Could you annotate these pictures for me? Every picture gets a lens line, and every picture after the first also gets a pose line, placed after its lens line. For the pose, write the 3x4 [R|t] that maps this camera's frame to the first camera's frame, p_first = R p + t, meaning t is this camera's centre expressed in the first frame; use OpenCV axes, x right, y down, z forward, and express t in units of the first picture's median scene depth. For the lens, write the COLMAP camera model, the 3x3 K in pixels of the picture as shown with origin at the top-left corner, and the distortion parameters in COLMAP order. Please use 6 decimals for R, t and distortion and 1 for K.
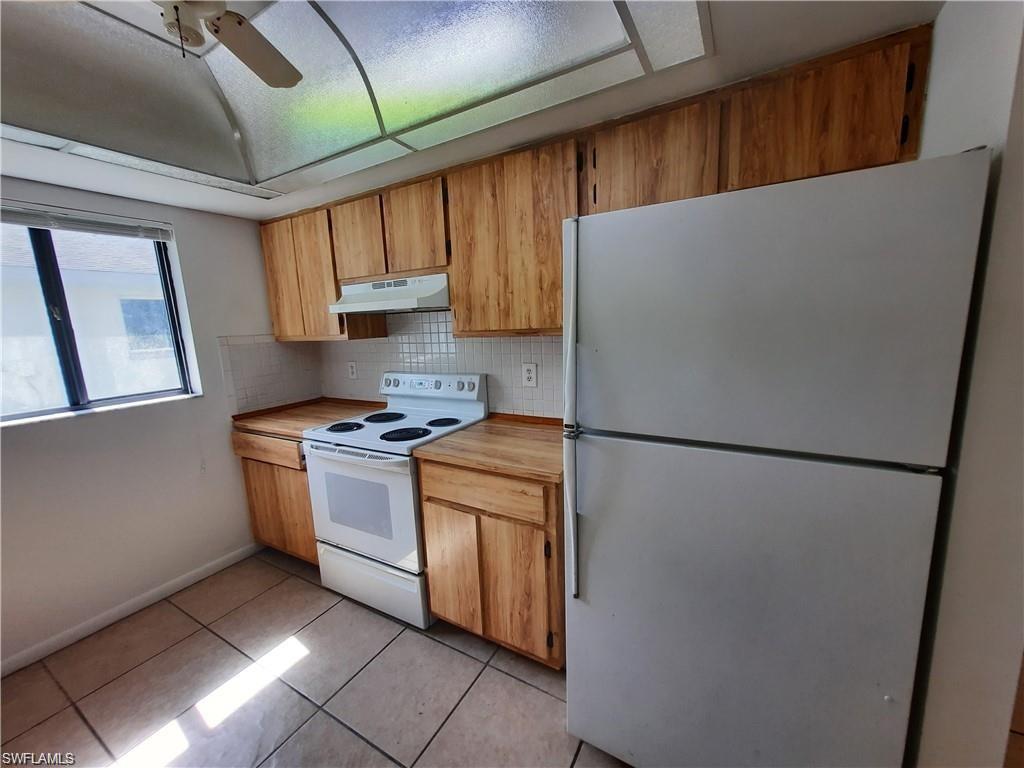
lens RADIAL K [[403.9, 0, 517.3], [0, 403.9, 388.7], [0, 0, 1]] dist [0.003810, -0.000006]
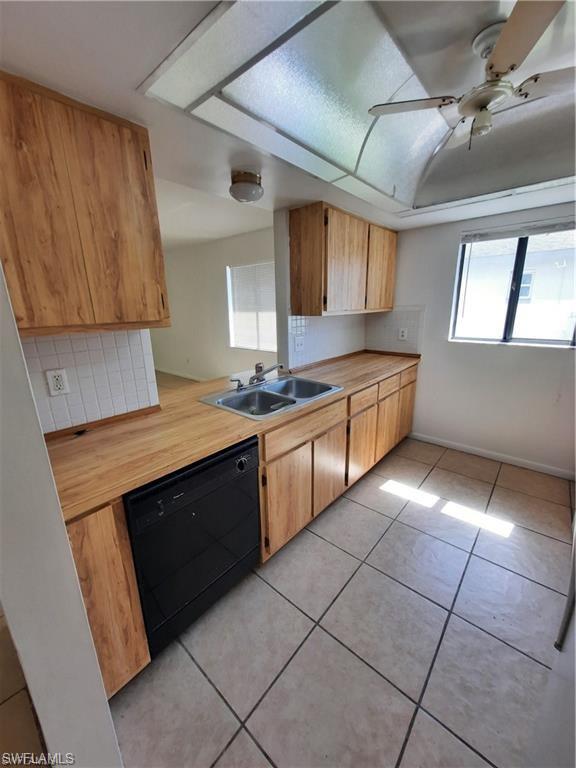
lens RADIAL K [[303.0, 0, 284.6], [0, 303.0, 383.9], [0, 0, 1]] dist [0.003810, -0.000006]
pose [[-0.184911, 0.297614, -0.936608, 0.445202], [-0.141068, 0.935135, 0.324996, -0.077950], [0.972578, 0.192221, -0.130933, 0.277445]]
